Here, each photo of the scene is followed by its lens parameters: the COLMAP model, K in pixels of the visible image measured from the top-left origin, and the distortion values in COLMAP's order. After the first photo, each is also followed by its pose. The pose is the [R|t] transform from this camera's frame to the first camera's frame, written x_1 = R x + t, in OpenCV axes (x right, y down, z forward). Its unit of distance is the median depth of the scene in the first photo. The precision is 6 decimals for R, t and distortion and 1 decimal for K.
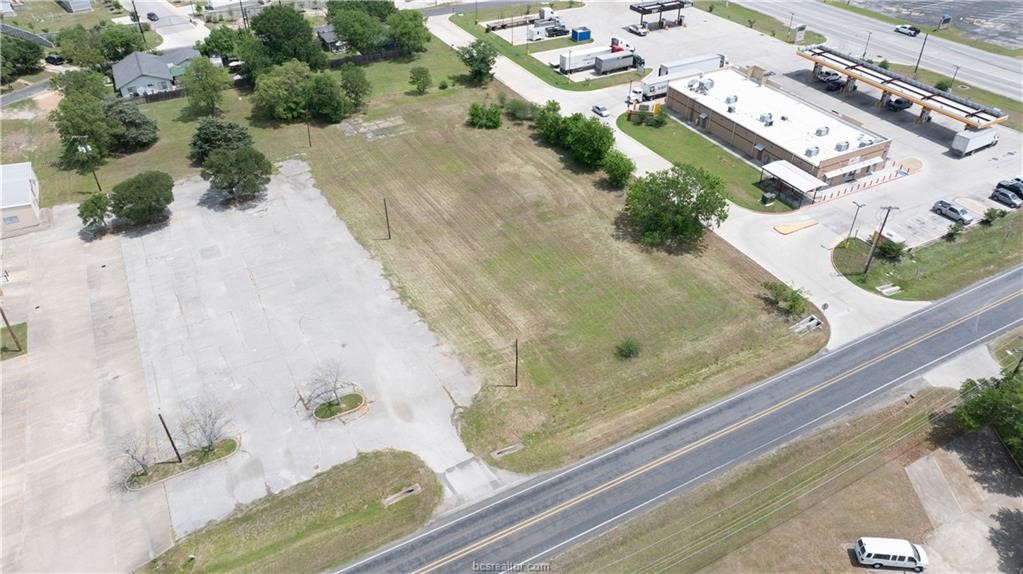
lens RADIAL K [[719.5, 0, 511.5], [0, 719.5, 287.0], [0, 0, 1]] dist [-0.041333, 0.038330]
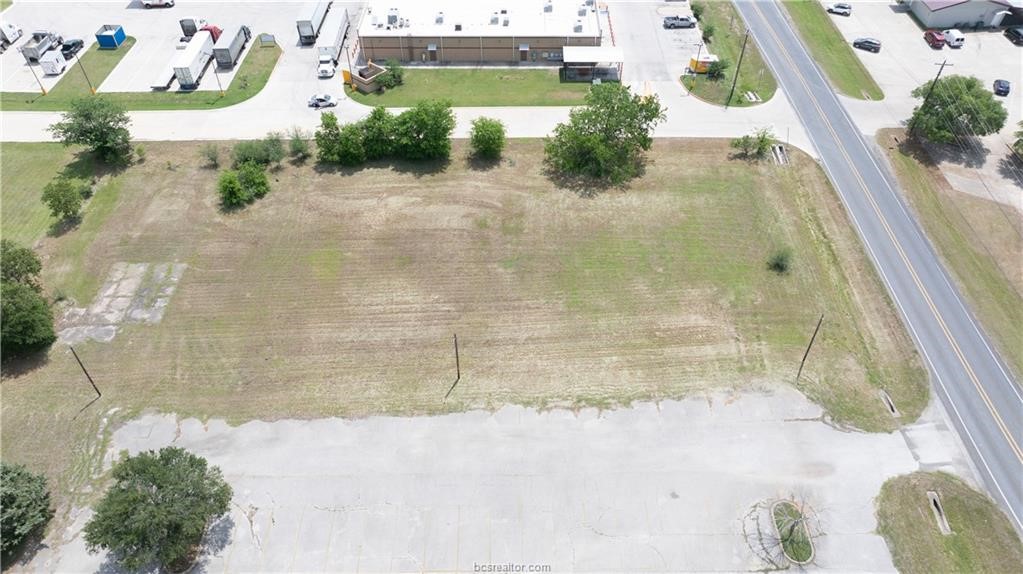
lens RADIAL K [[719.5, 0, 511.5], [0, 719.5, 287.0], [0, 0, 1]] dist [-0.041333, 0.038330]
pose [[0.465219, -0.626038, 0.625818, -0.464665], [0.532666, 0.762642, 0.366939, -0.319731], [-0.706992, 0.162645, 0.688265, 0.424615]]
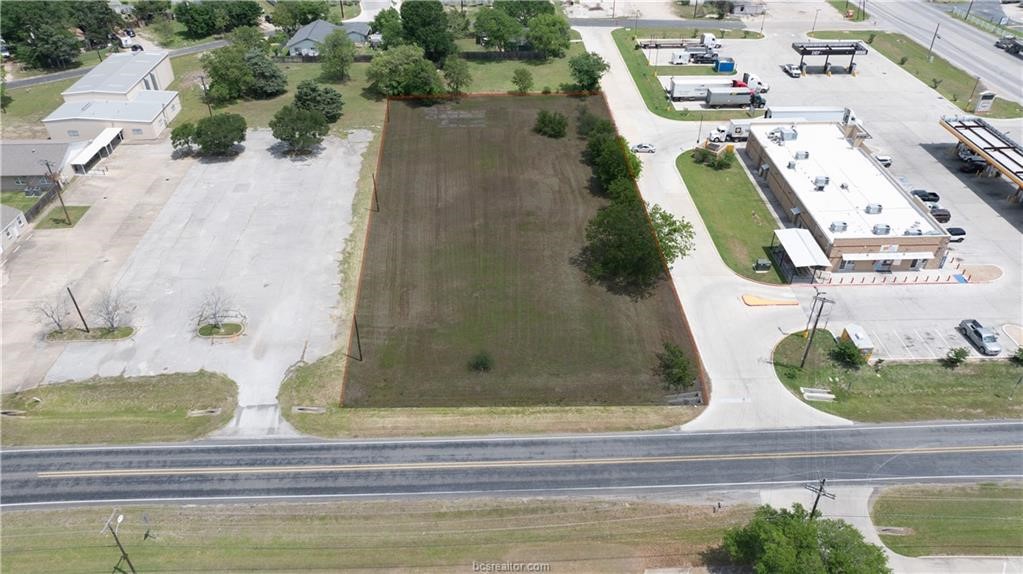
lens RADIAL K [[719.5, 0, 511.5], [0, 719.5, 287.0], [0, 0, 1]] dist [-0.041333, 0.038330]
pose [[0.899275, 0.259685, -0.351949, 0.377720], [-0.264572, 0.963728, 0.035070, -0.043210], [0.348290, 0.061578, 0.935362, 0.053626]]
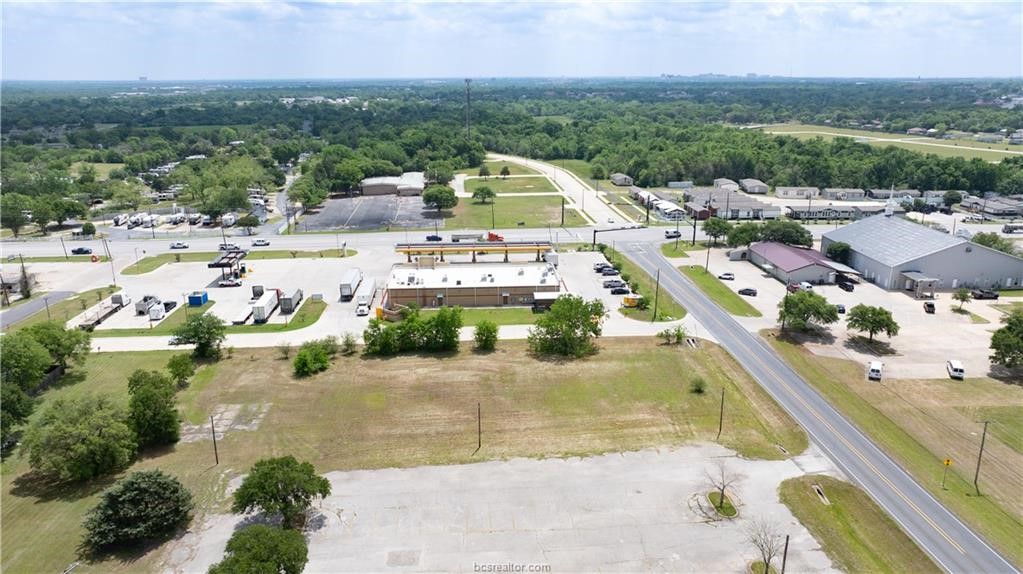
lens RADIAL K [[719.5, 0, 511.5], [0, 719.5, 287.0], [0, 0, 1]] dist [-0.041333, 0.038330]
pose [[0.407385, -0.251580, 0.877921, -0.840122], [0.550621, 0.834595, -0.016342, -0.184365], [-0.728598, 0.490059, 0.478526, 0.358893]]
